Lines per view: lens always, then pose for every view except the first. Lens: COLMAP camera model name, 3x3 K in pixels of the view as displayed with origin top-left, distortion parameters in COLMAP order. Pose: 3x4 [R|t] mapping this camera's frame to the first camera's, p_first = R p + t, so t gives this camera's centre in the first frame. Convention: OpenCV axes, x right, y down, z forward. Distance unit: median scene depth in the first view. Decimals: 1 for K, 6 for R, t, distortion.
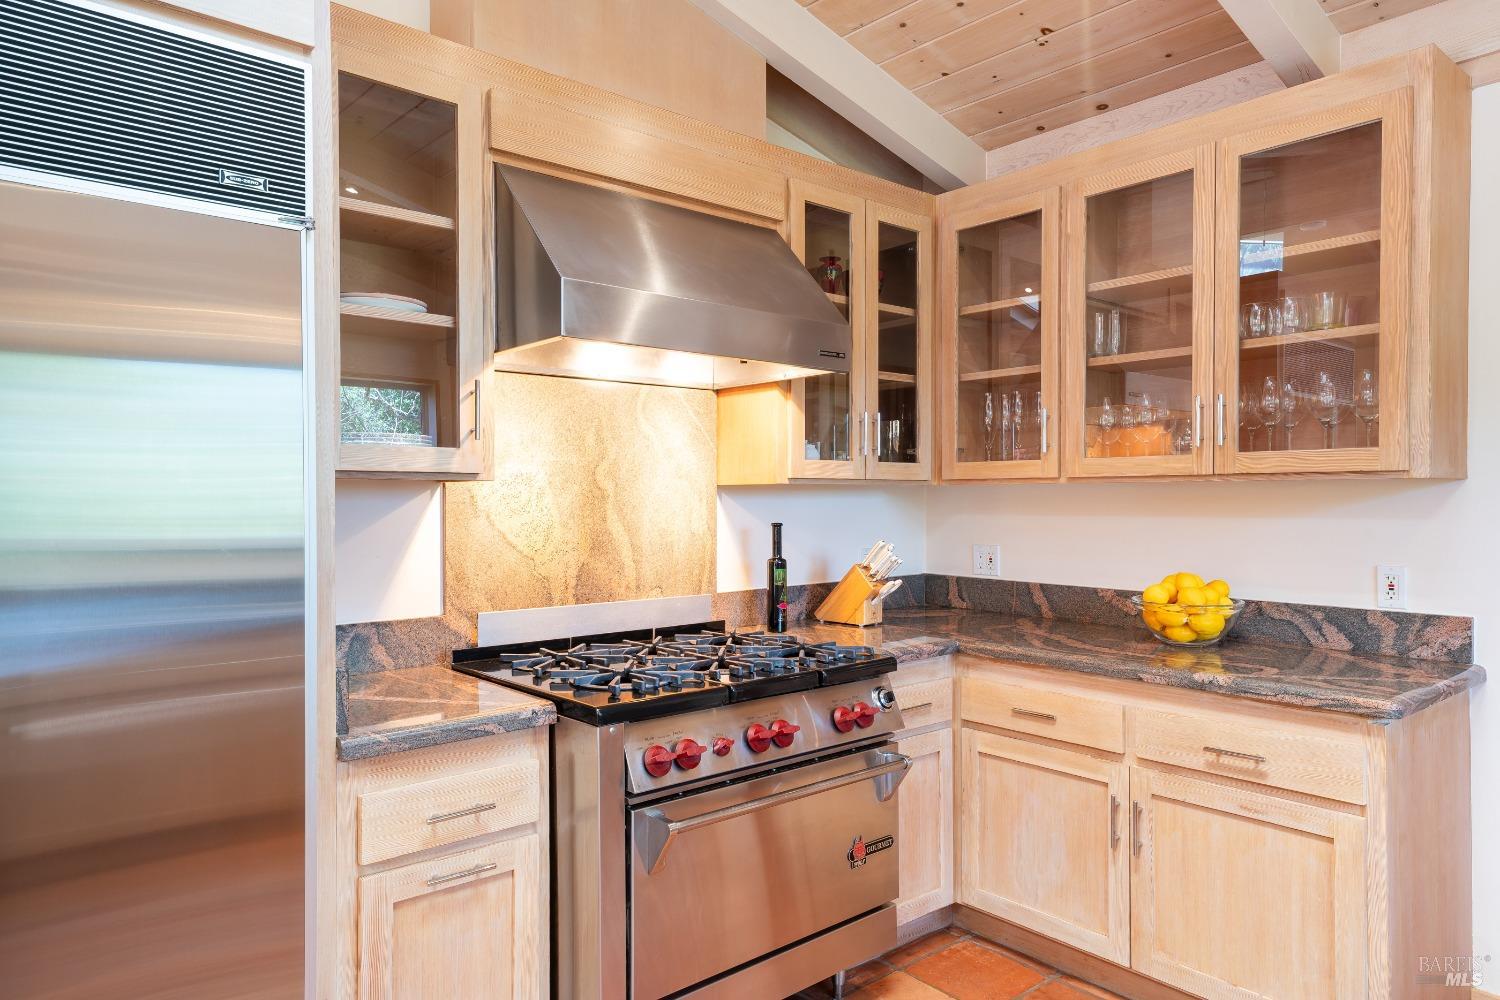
lens RADIAL K [[976.4, 0, 746.0], [0, 976.4, 504.1], [0, 0, 1]] dist [0.023263, 0.003535]
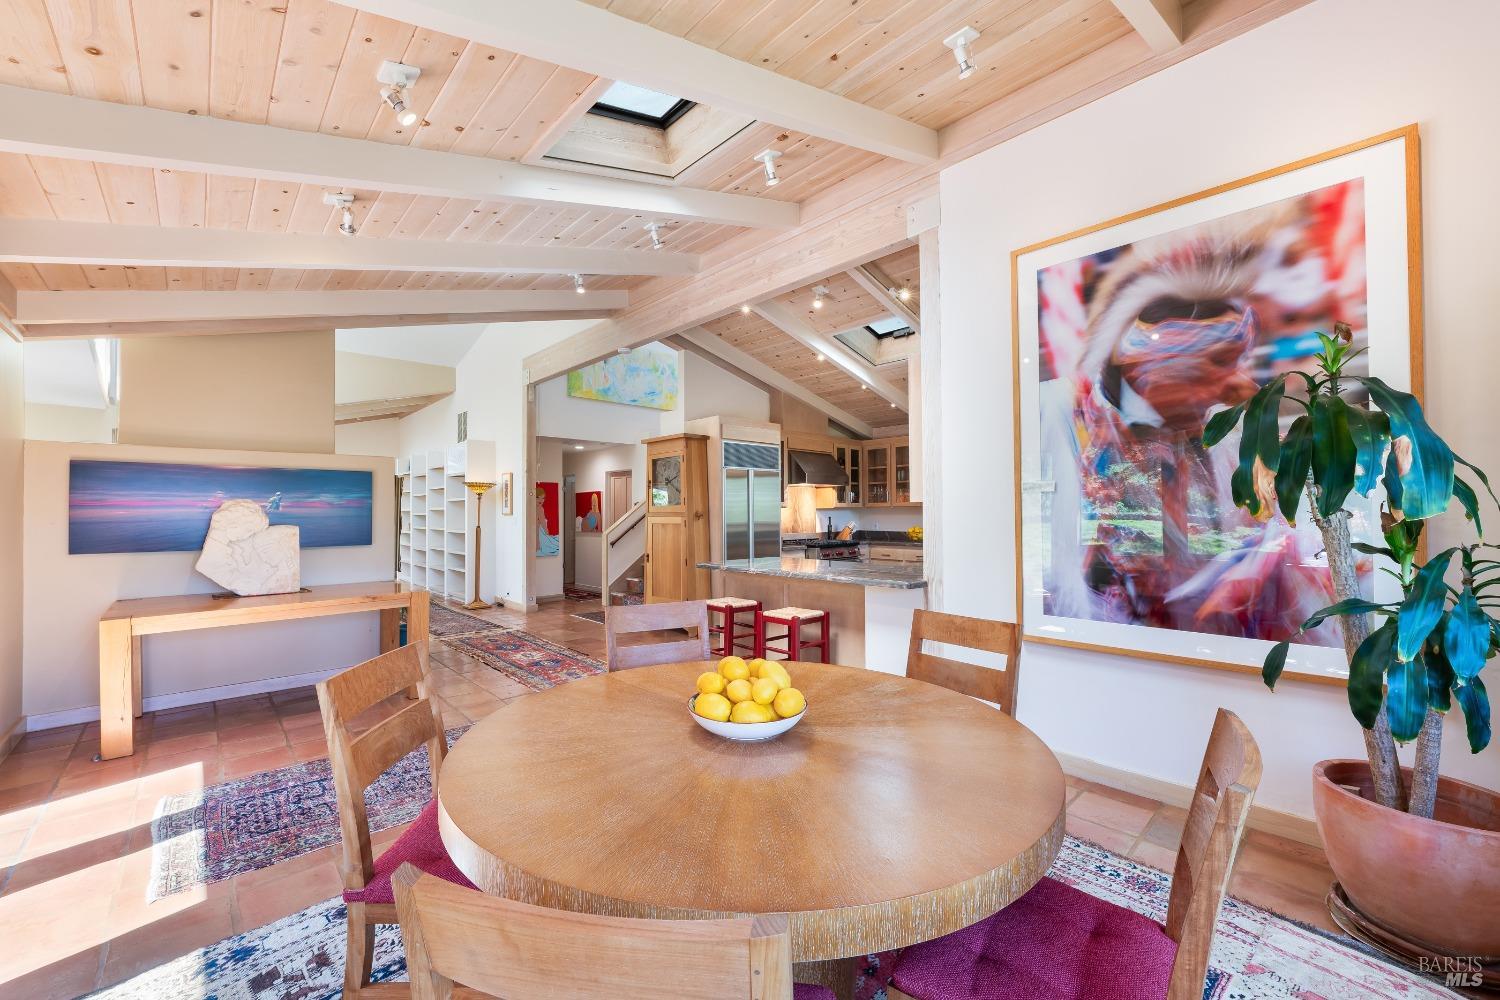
lens RADIAL K [[609.2, 0, 757.2], [0, 609.2, 499.4], [0, 0, 1]] dist [-0.012525, 0.003509]
pose [[0.995426, 0.001654, 0.095520, -0.555017], [-0.000082, 0.999865, -0.016454, -0.015667], [-0.095534, 0.016371, 0.995292, -1.714141]]
